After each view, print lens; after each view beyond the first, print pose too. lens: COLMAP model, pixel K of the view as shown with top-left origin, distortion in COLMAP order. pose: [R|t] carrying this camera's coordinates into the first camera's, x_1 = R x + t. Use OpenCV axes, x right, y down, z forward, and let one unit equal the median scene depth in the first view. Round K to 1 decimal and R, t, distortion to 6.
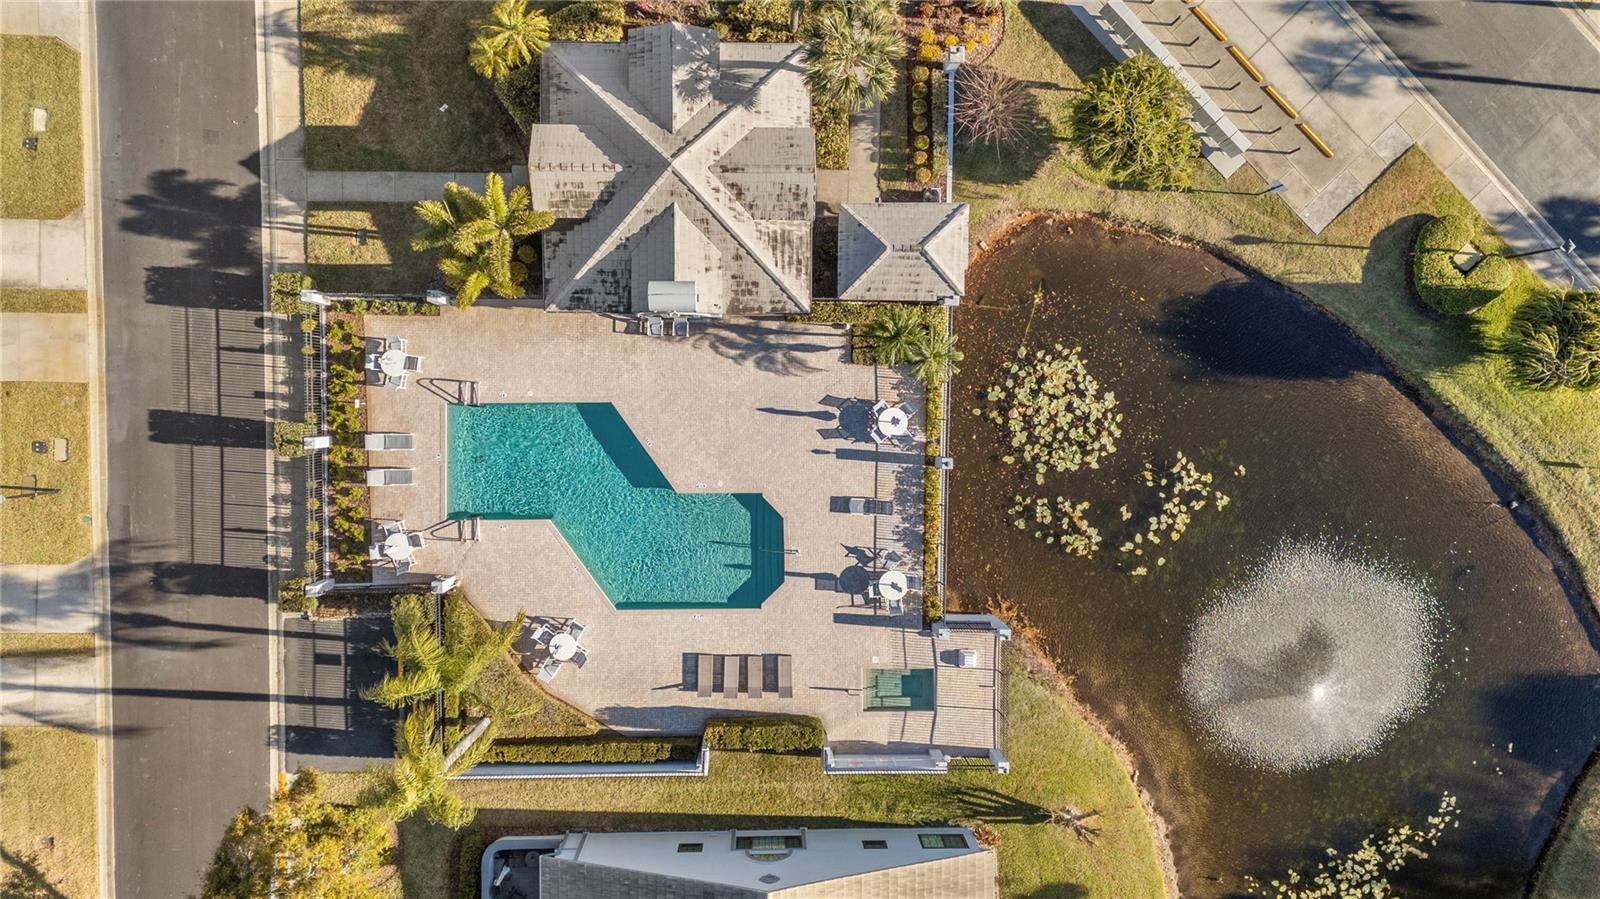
lens RADIAL K [[1109.8, 0, 795.1], [0, 1109.8, 442.1], [0, 0, 1]] dist [0.084705, -0.084434]
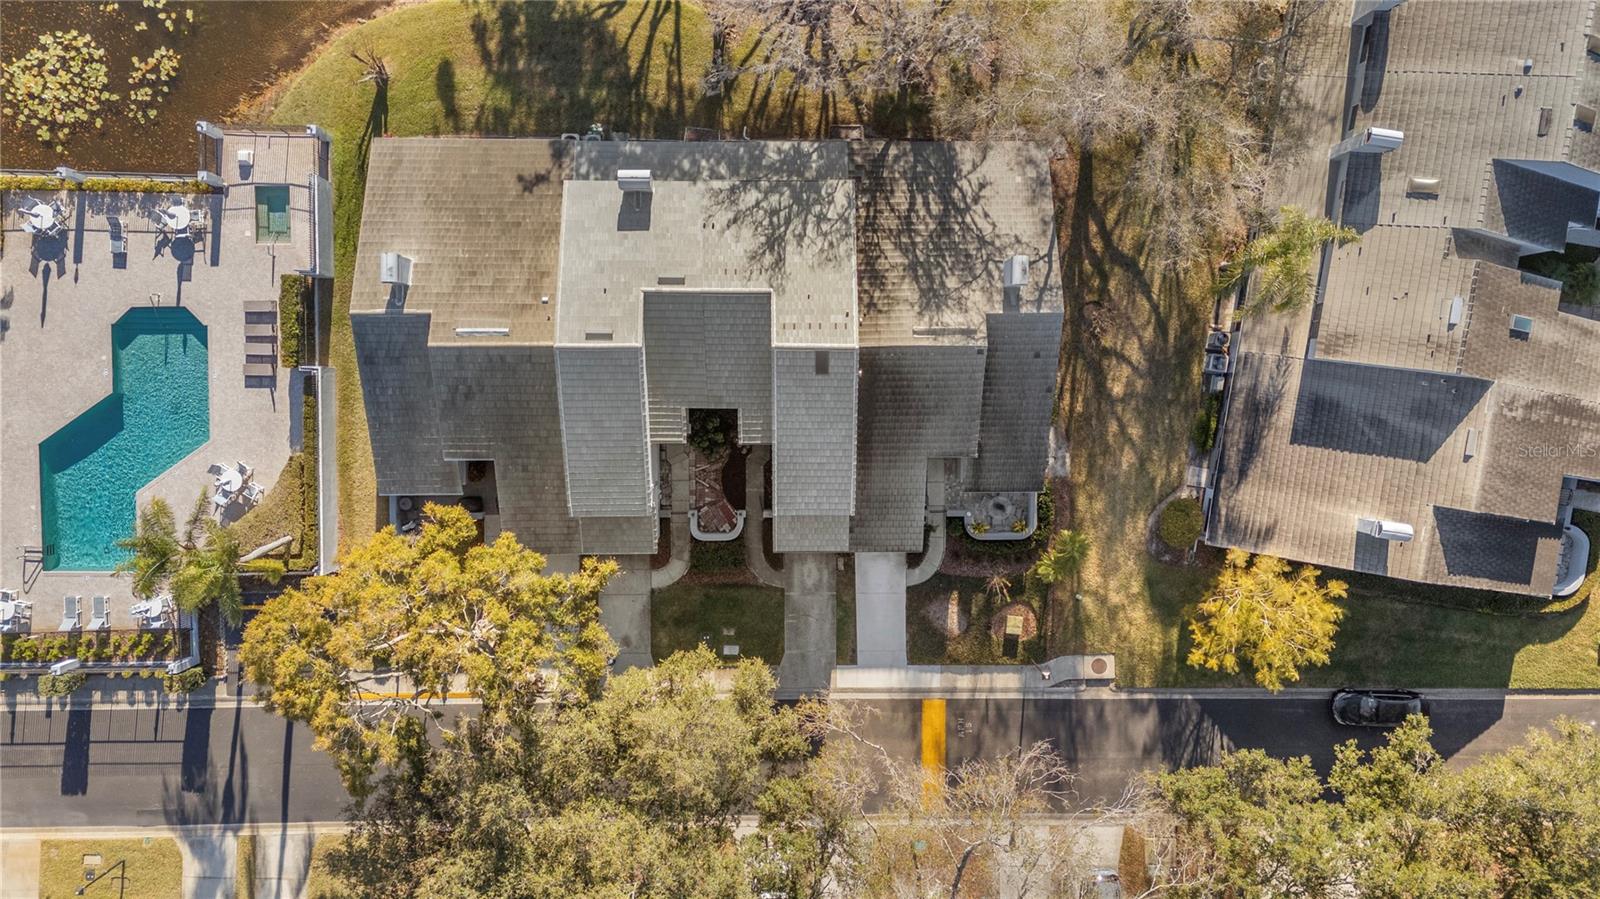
lens RADIAL K [[1109.8, 0, 795.1], [0, 1109.8, 442.1], [0, 0, 1]] dist [0.084705, -0.084434]
pose [[0.001795, -0.997807, -0.066172, -0.074268], [0.999994, 0.001596, 0.003064, 0.780148], [-0.002951, -0.066177, 0.997804, -0.267335]]
